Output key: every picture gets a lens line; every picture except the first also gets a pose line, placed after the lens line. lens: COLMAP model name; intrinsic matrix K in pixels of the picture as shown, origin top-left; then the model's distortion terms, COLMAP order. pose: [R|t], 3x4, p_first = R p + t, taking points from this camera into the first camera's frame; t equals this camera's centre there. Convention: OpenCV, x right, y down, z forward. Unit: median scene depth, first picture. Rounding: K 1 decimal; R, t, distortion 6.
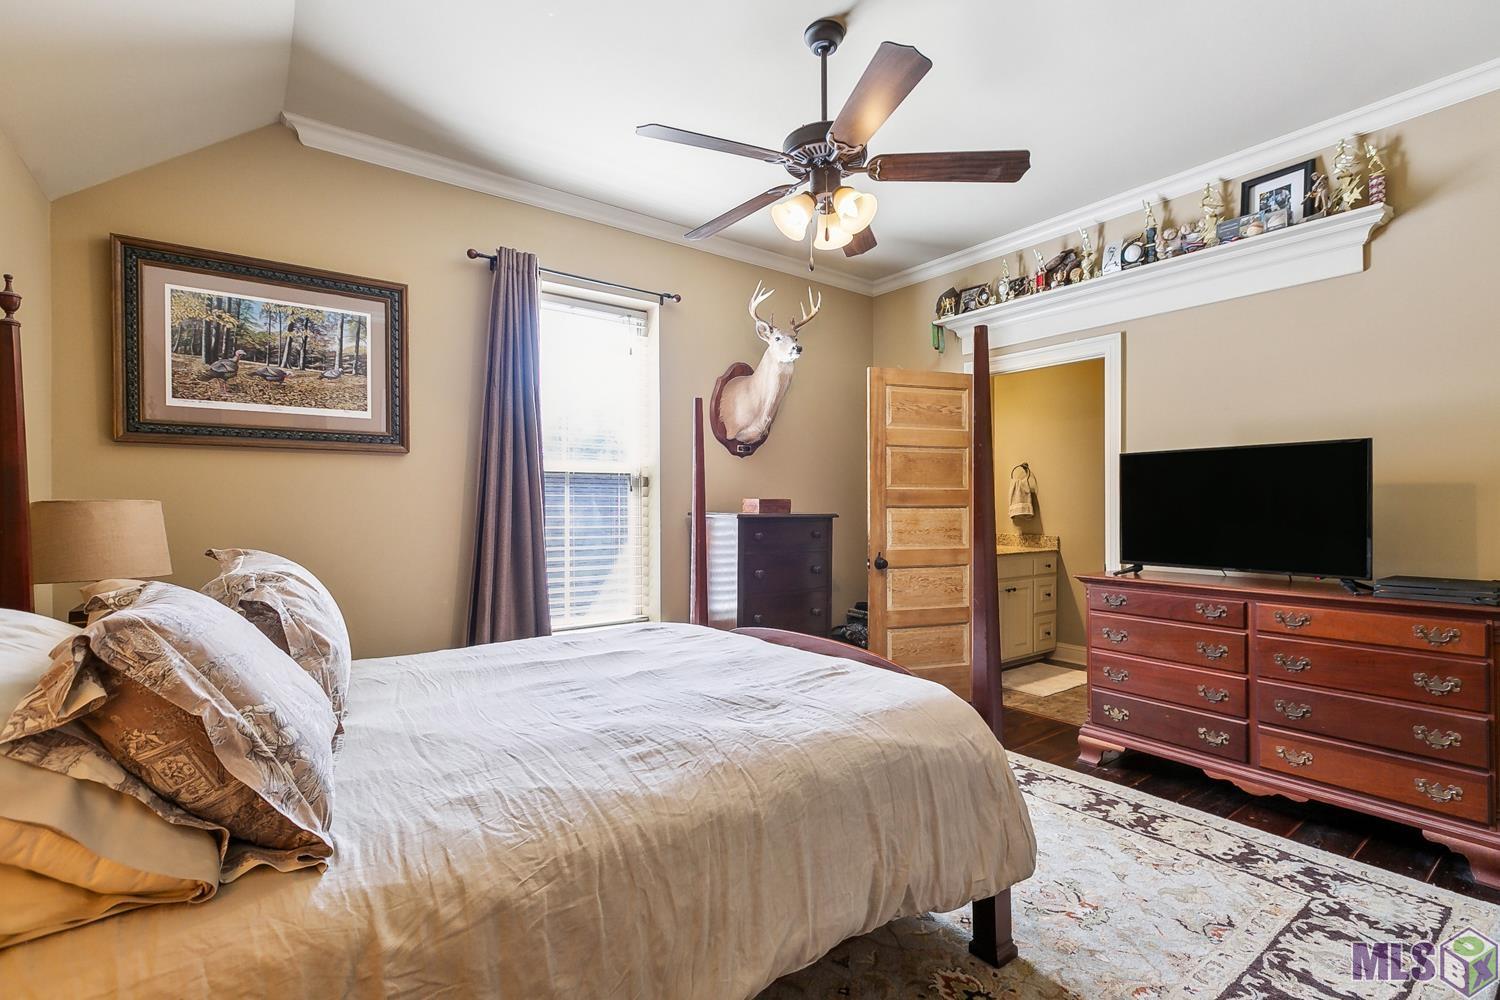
lens RADIAL K [[675.9, 0, 751.4], [0, 675.9, 501.5], [0, 0, 1]] dist [0.003542, -0.001797]
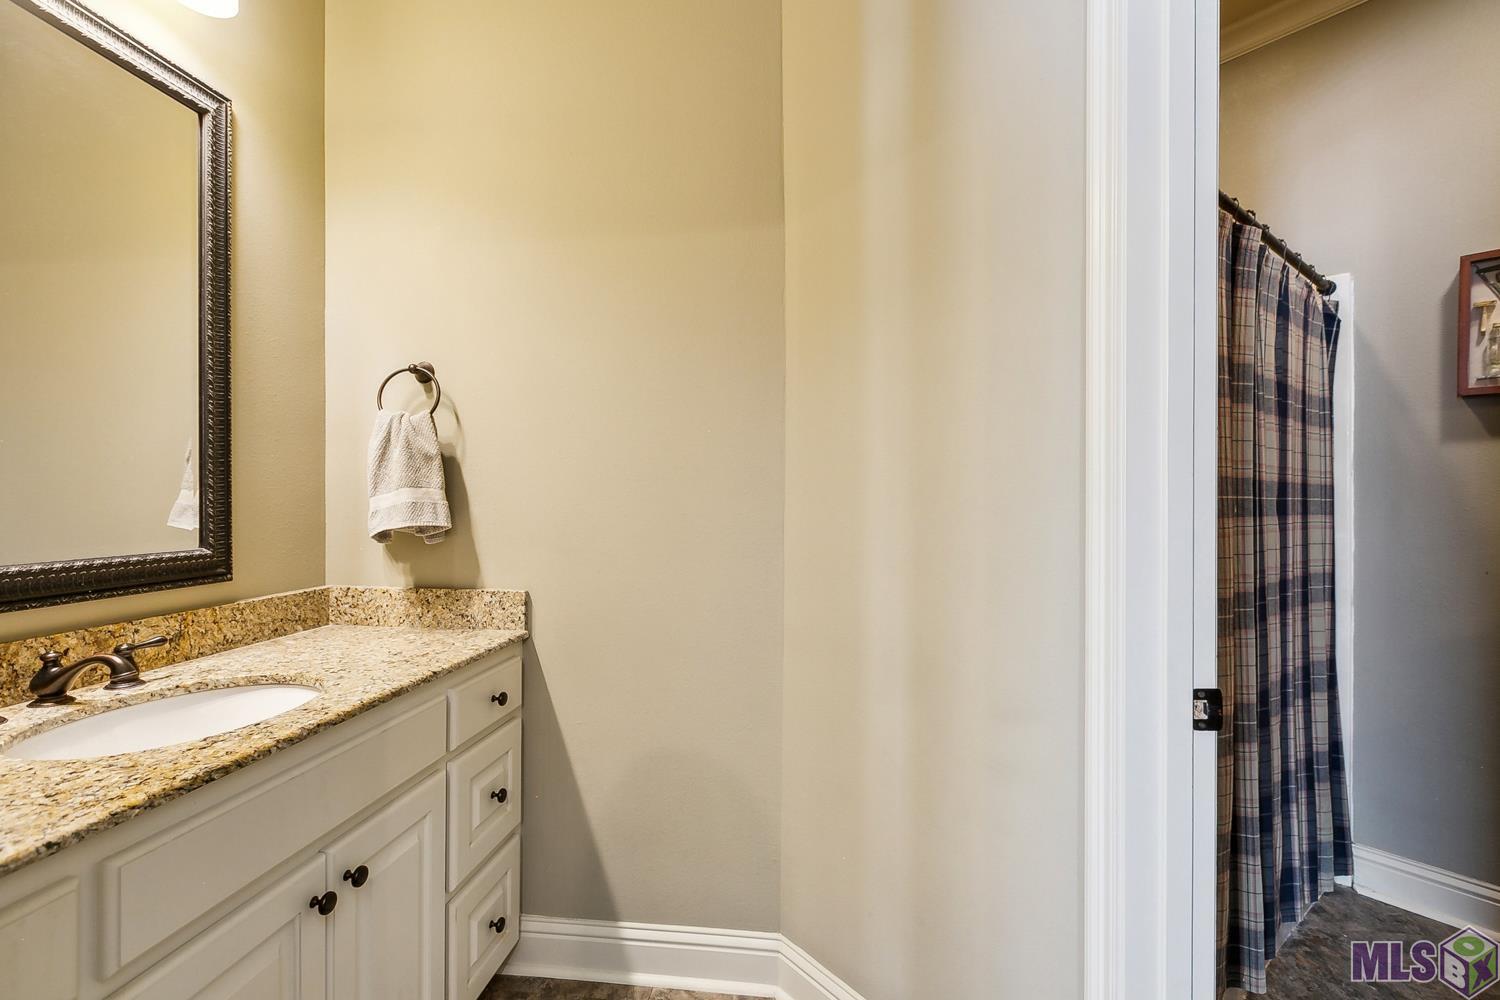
lens RADIAL K [[675.9, 0, 754.6], [0, 675.9, 507.1], [0, 0, 1]] dist [0.003542, -0.001797]
pose [[0.687639, -0.000486, 0.726052, 0.283511], [-0.007583, 0.999940, 0.007851, 0.007054], [-0.726013, -0.010904, 0.687595, 0.674064]]
